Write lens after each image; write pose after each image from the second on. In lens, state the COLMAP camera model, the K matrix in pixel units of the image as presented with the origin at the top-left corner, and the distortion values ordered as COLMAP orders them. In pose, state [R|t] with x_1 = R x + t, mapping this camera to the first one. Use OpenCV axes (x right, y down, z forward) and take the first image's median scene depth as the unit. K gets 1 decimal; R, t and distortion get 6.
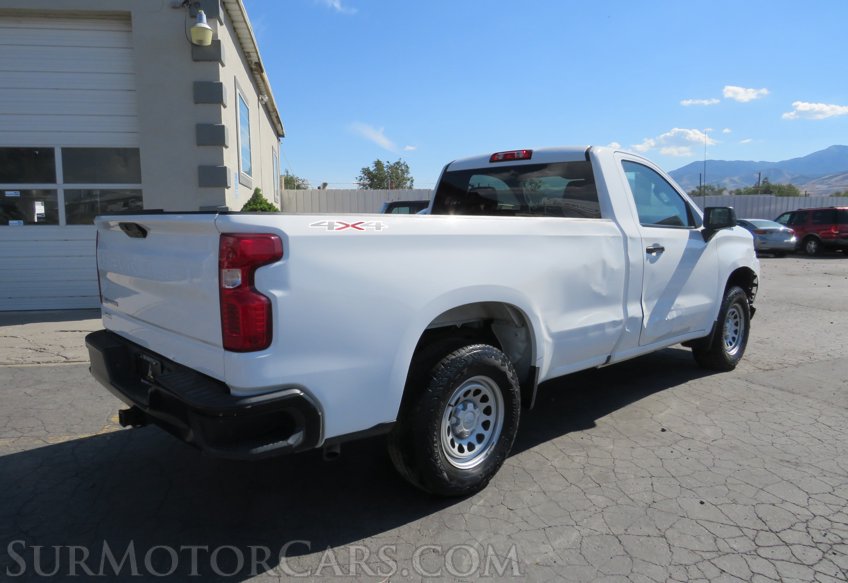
lens RADIAL K [[593.2, 0, 417.5], [0, 593.2, 289.3], [0, 0, 1]] dist [-0.032544, 0.016552]
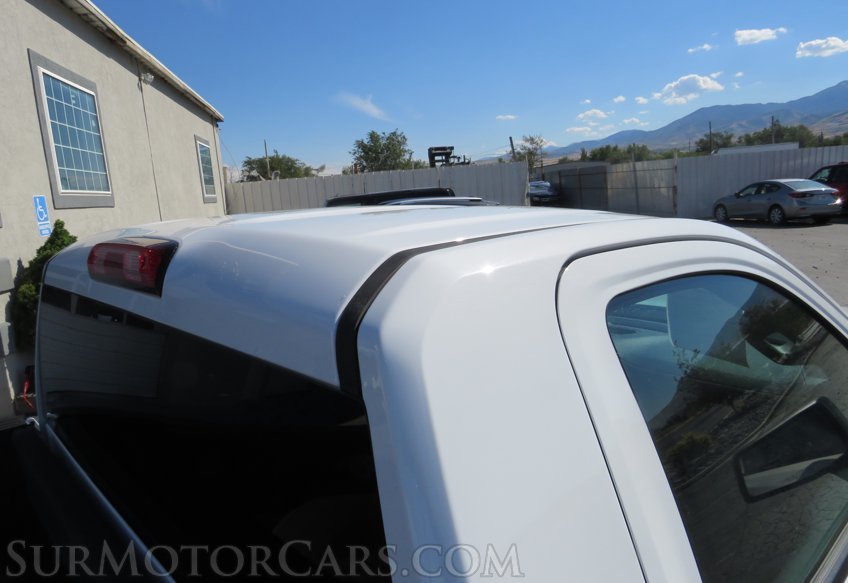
lens RADIAL K [[593.2, 0, 417.3], [0, 593.2, 289.5], [0, 0, 1]] dist [-0.032544, 0.016552]
pose [[0.997441, -0.068519, -0.020387, 0.263068], [0.069493, 0.996243, 0.051677, -0.209776], [0.016769, -0.052962, 0.998456, 0.741054]]
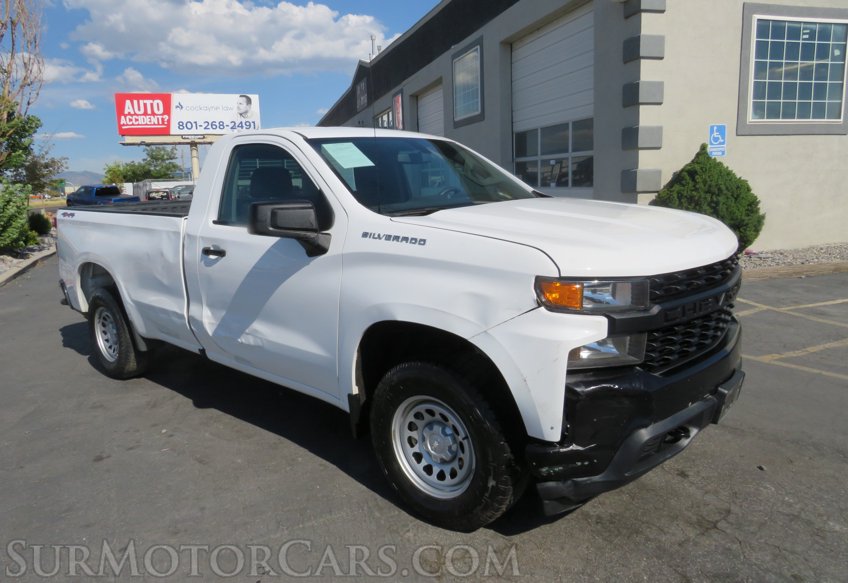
lens RADIAL K [[593.2, 0, 418.6], [0, 593.2, 293.2], [0, 0, 1]] dist [-0.032544, 0.016552]
pose [[0.105286, 0.187480, -0.976610, 1.123768], [-0.081921, 0.980365, 0.179369, -0.163295], [0.991062, 0.061119, 0.118577, 1.047171]]
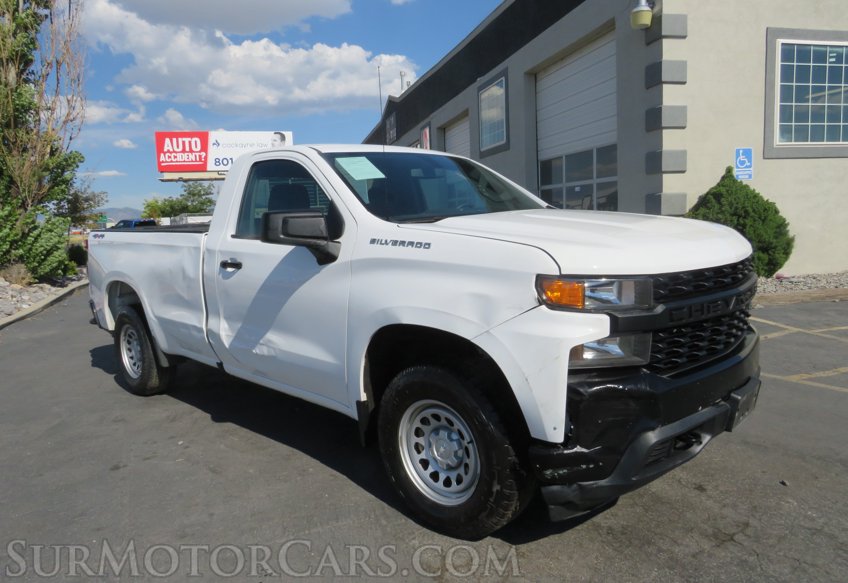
lens RADIAL K [[593.2, 0, 422.9], [0, 593.2, 296.0], [0, 0, 1]] dist [-0.032544, 0.016552]
pose [[0.060326, 0.136363, -0.988820, 1.133817], [-0.074916, 0.988449, 0.131742, -0.138494], [0.995363, 0.066131, 0.069845, 1.072434]]
